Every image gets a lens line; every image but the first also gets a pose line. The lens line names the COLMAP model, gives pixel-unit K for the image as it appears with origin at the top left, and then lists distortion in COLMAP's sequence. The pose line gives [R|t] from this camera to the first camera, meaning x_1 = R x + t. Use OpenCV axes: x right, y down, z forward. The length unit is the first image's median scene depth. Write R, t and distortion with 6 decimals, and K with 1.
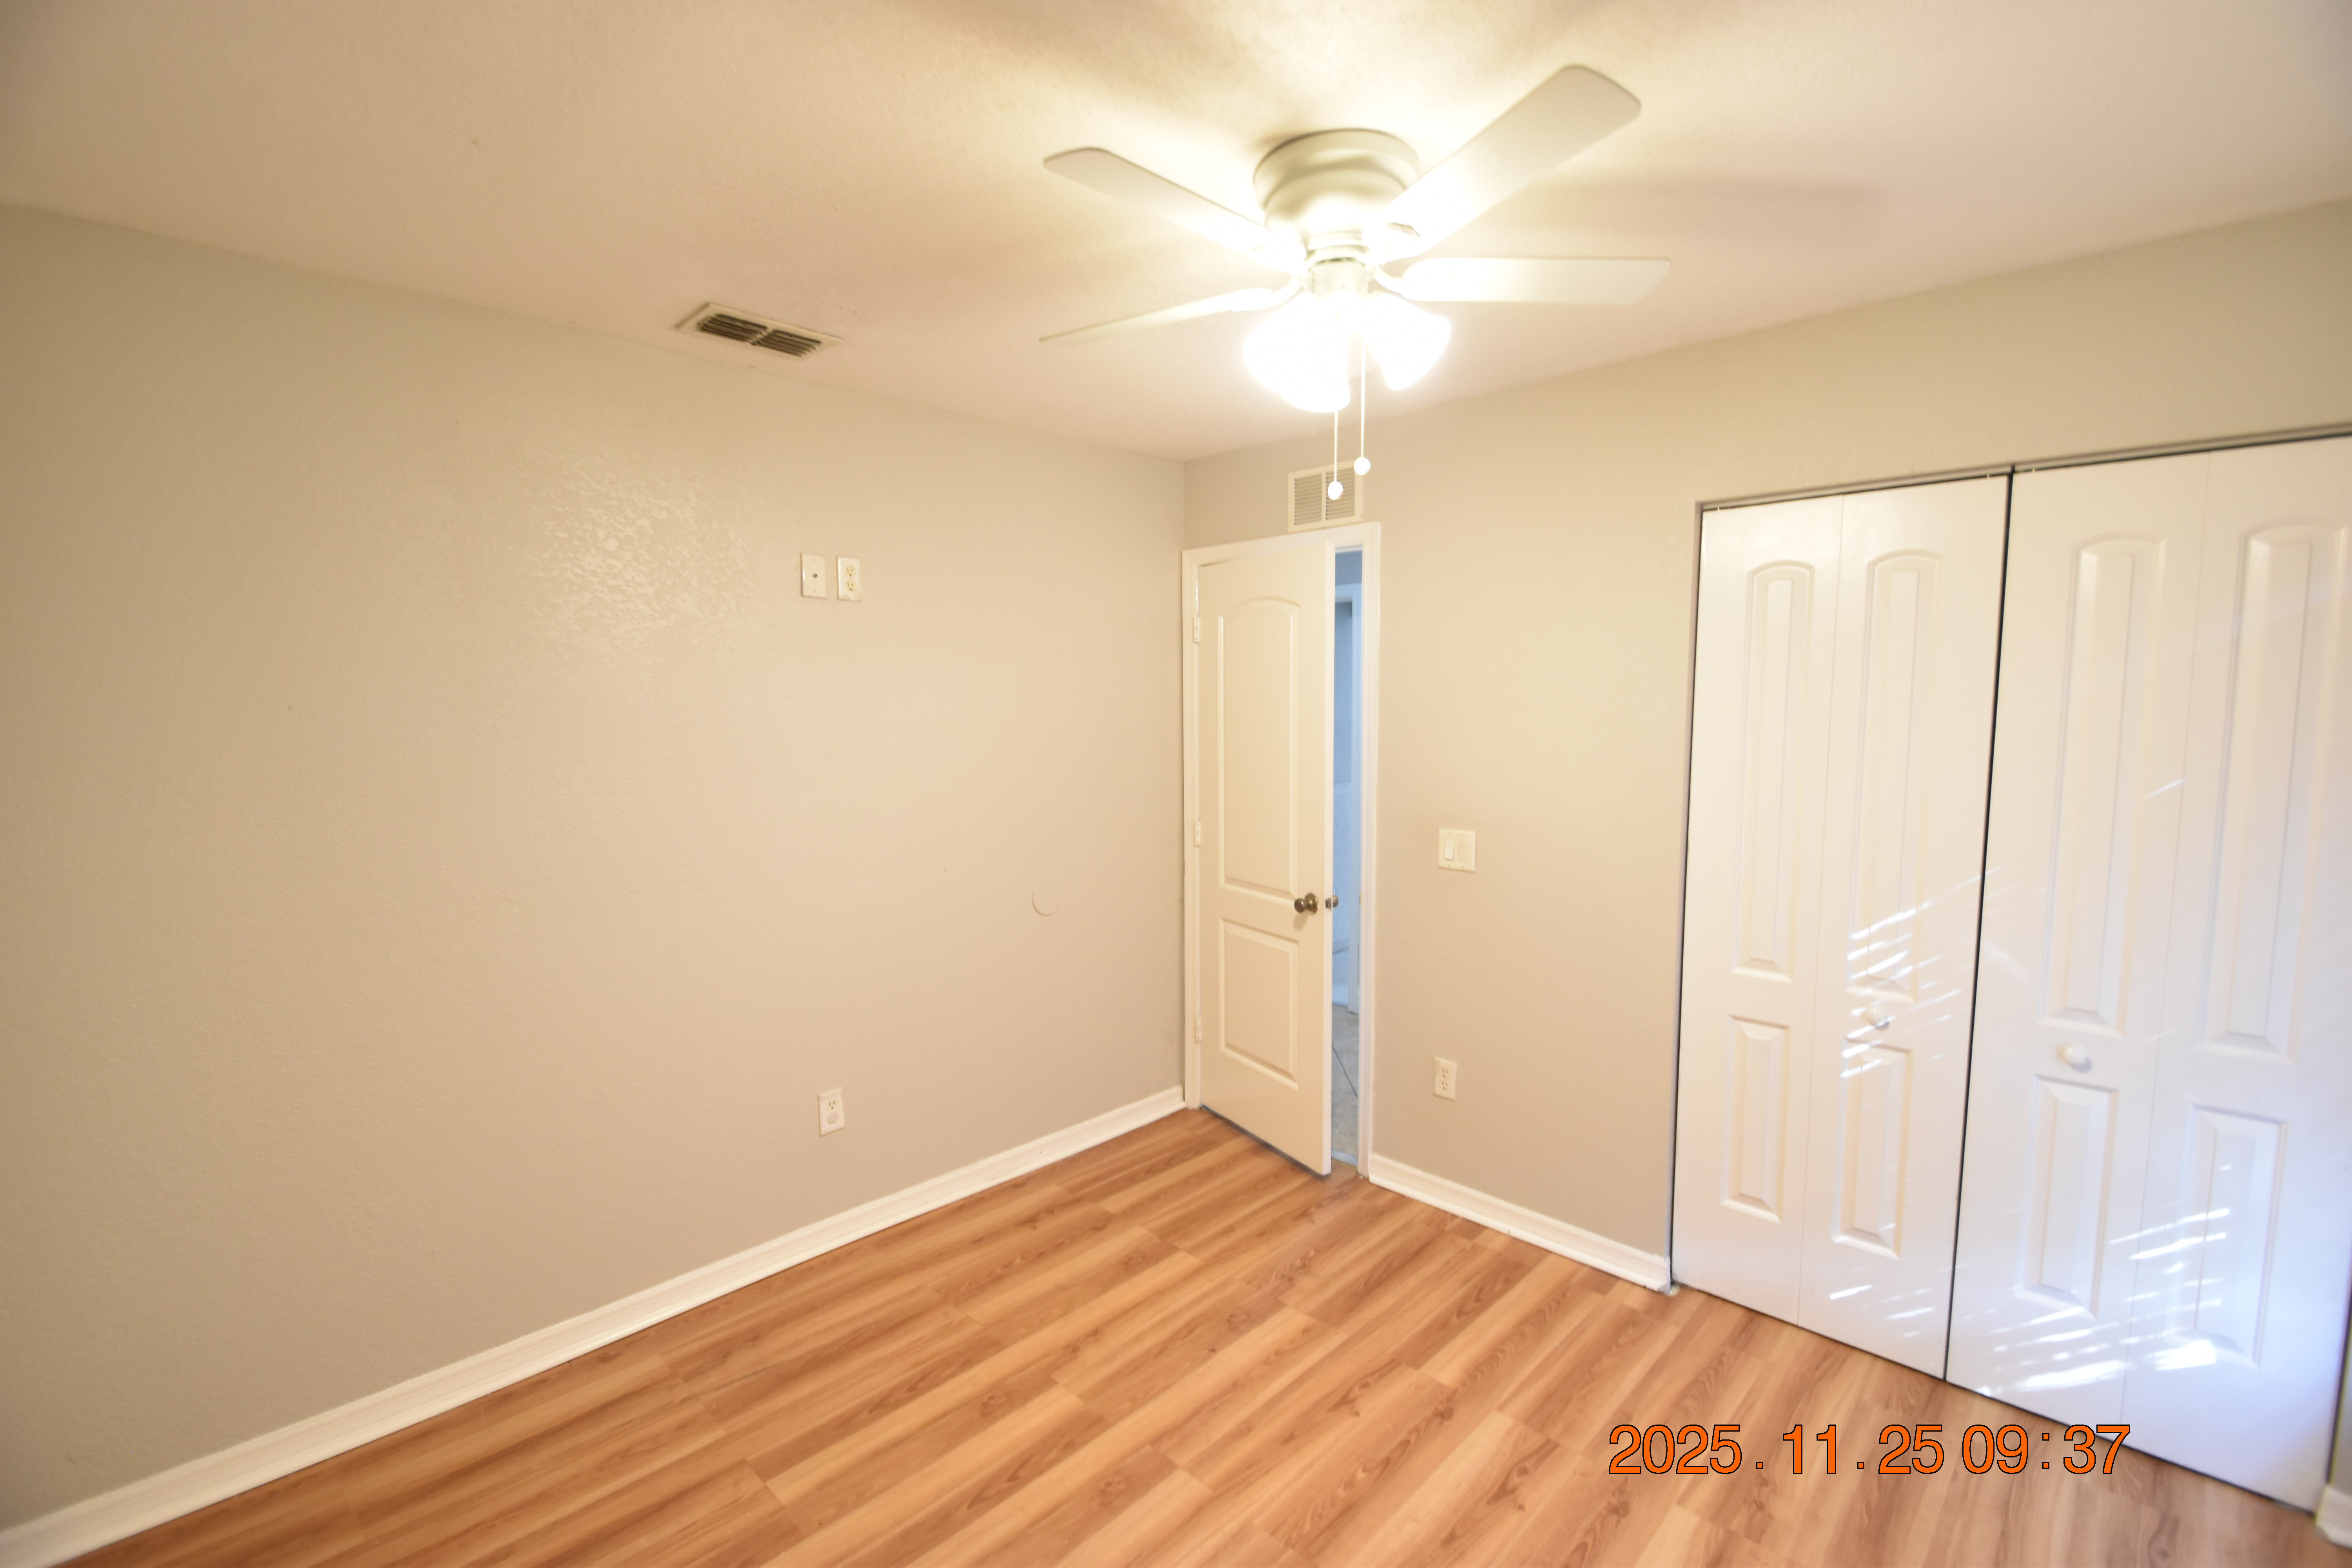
lens RADIAL K [[1031.9, 0, 1171.8], [0, 1031.9, 796.9], [0, 0, 1]] dist [0.015089, -0.017532]
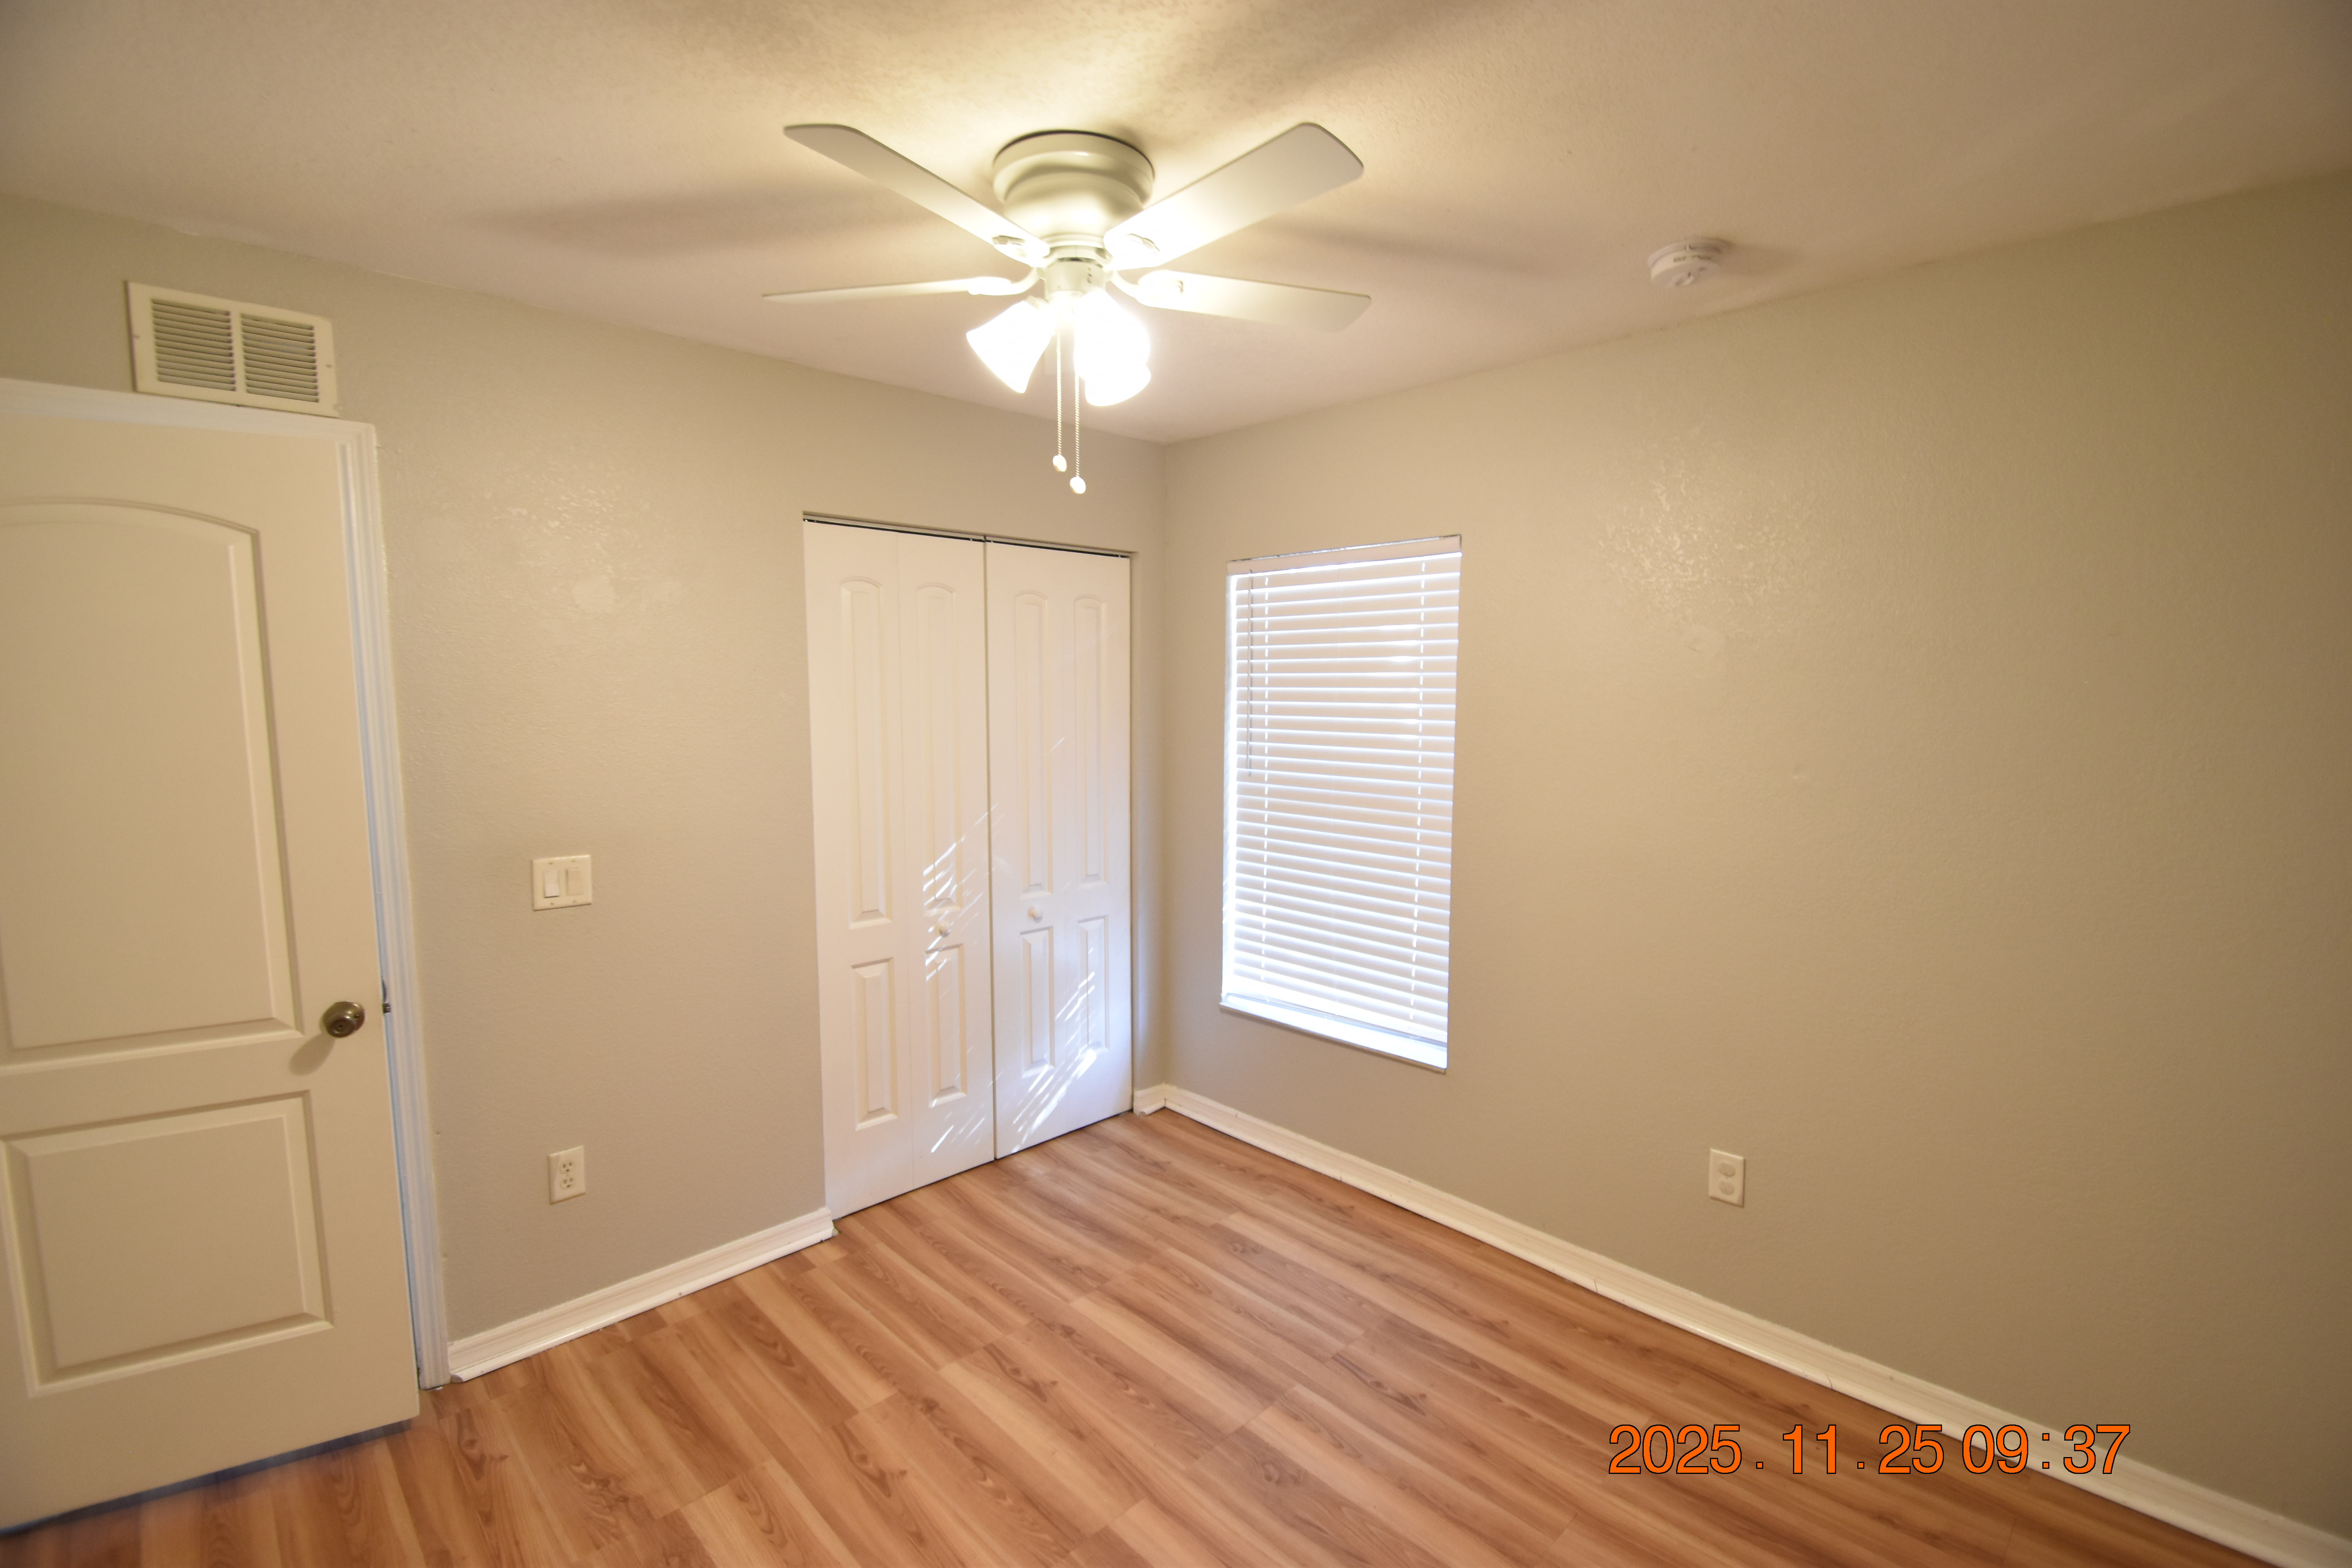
lens RADIAL K [[1031.9, 0, 1171.8], [0, 1031.9, 796.9], [0, 0, 1]] dist [0.015089, -0.017532]
pose [[0.018051, -0.094959, 0.995317, -0.626518], [0.097410, 0.990911, 0.092772, -0.051276], [-0.995081, 0.095279, 0.027137, 0.641013]]
